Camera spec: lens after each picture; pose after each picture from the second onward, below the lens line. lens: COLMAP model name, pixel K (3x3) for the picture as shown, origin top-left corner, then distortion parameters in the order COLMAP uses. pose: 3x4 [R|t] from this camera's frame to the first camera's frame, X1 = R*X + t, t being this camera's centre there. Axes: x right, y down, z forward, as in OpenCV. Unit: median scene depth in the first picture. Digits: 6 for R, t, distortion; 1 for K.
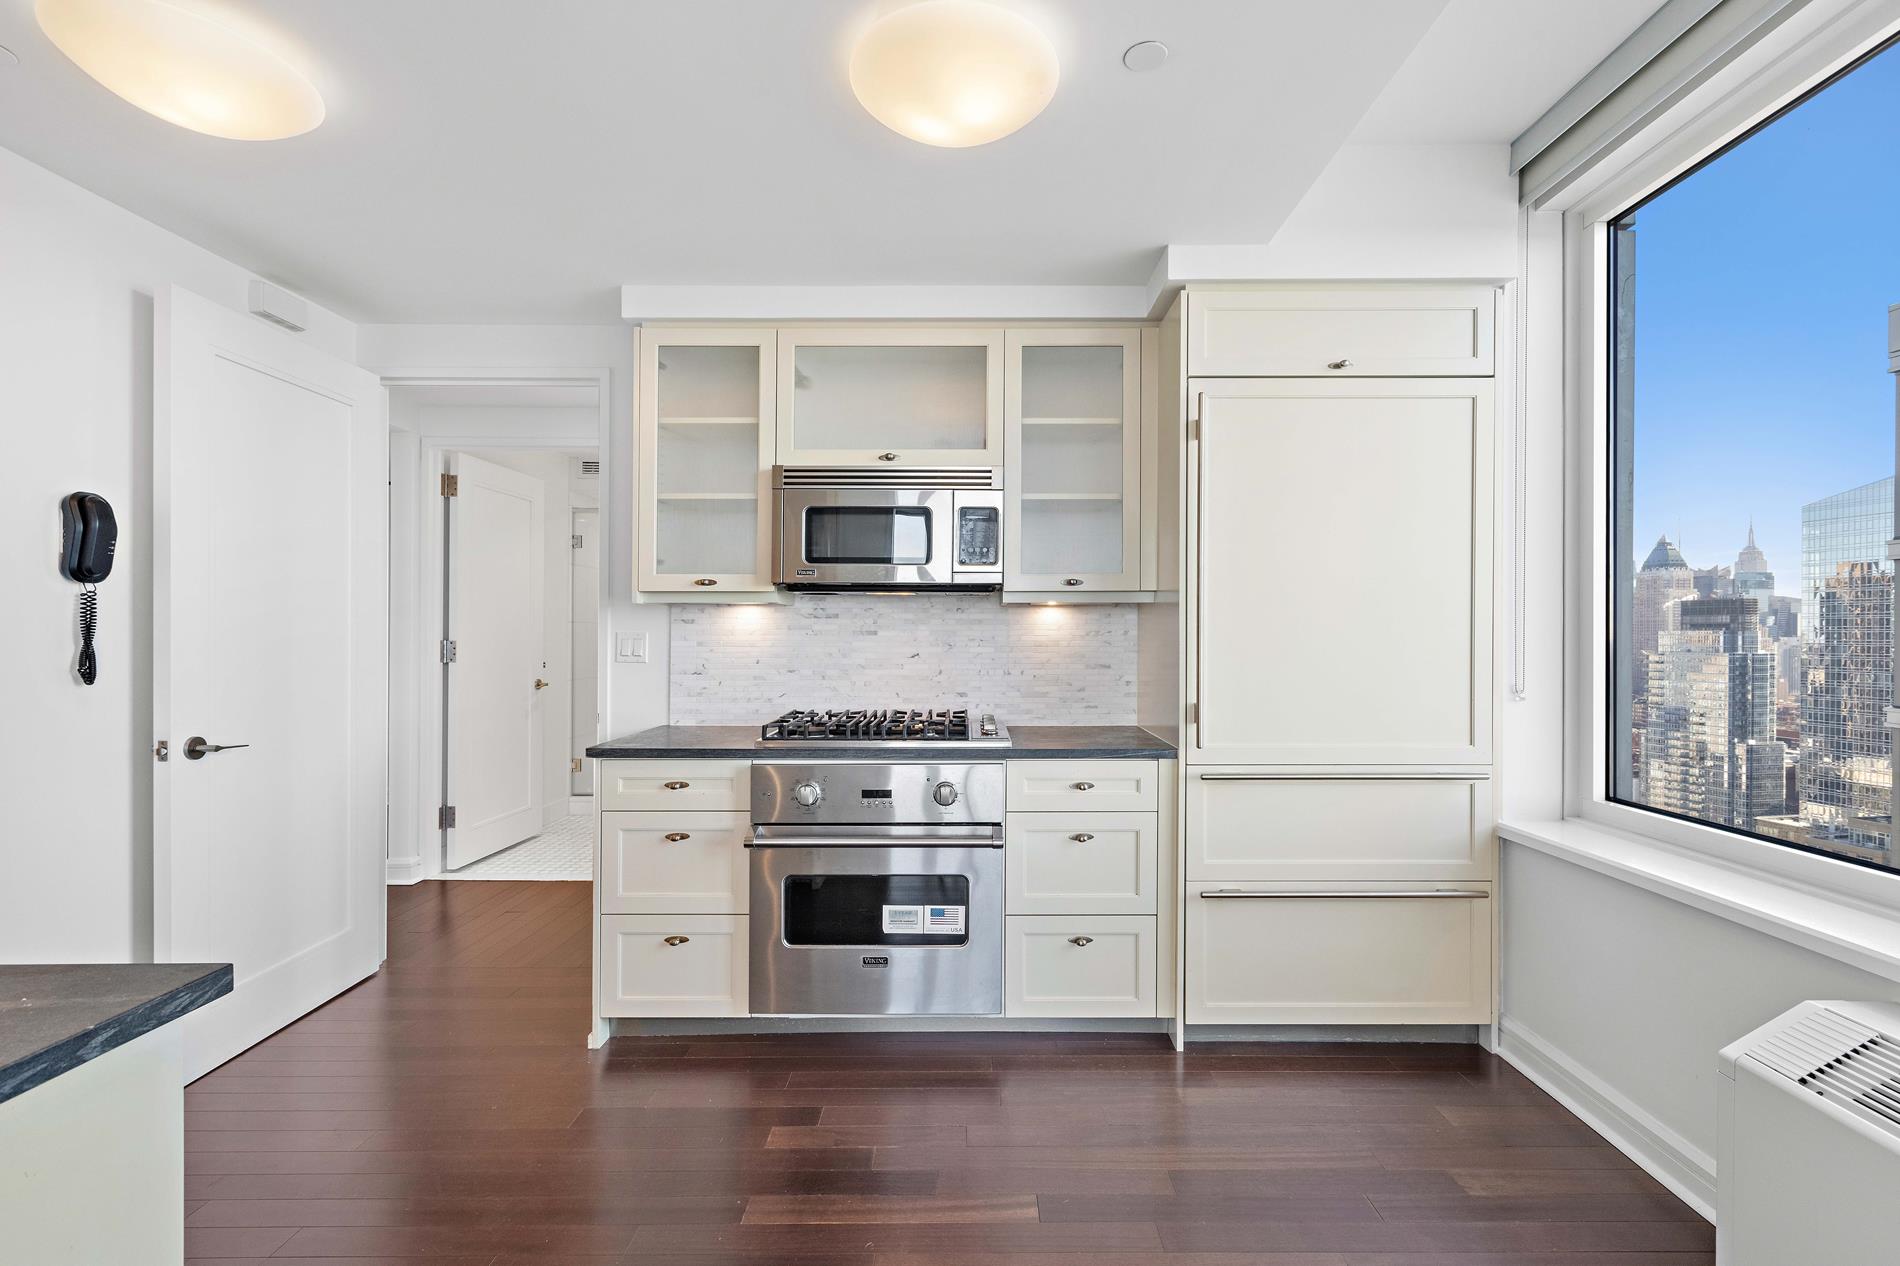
lens RADIAL K [[871.4, 0, 948.9], [0, 871.4, 637.2], [0, 0, 1]] dist [-0.024543, -0.000041]
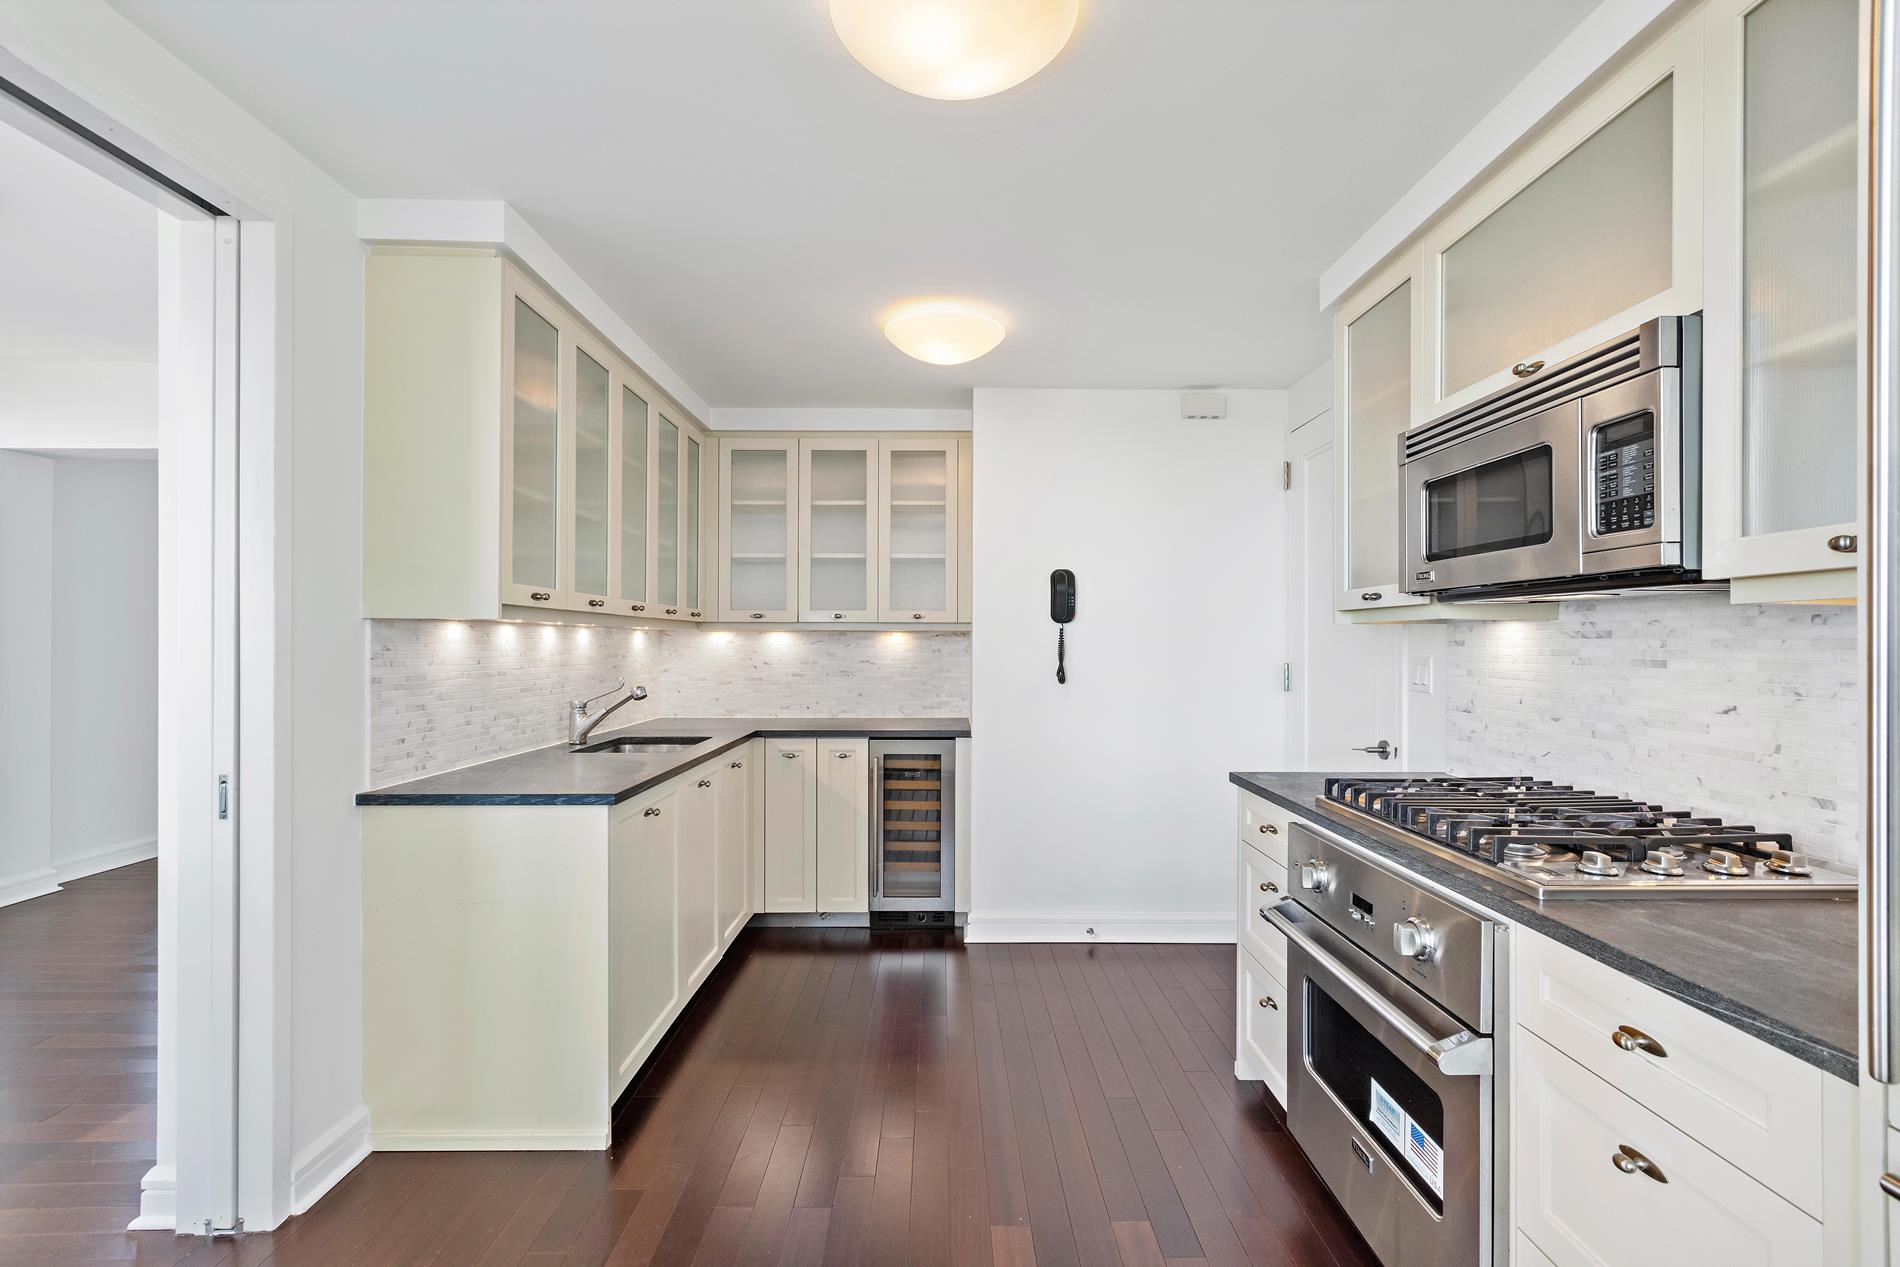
lens RADIAL K [[871.4, 0, 949.7], [0, 871.4, 634.7], [0, 0, 1]] dist [-0.024543, -0.000041]
pose [[-0.003489, -0.009711, -0.999947, 0.468400], [-0.002579, 0.999950, -0.009702, -0.017168], [0.999991, 0.002545, -0.003514, 0.549526]]
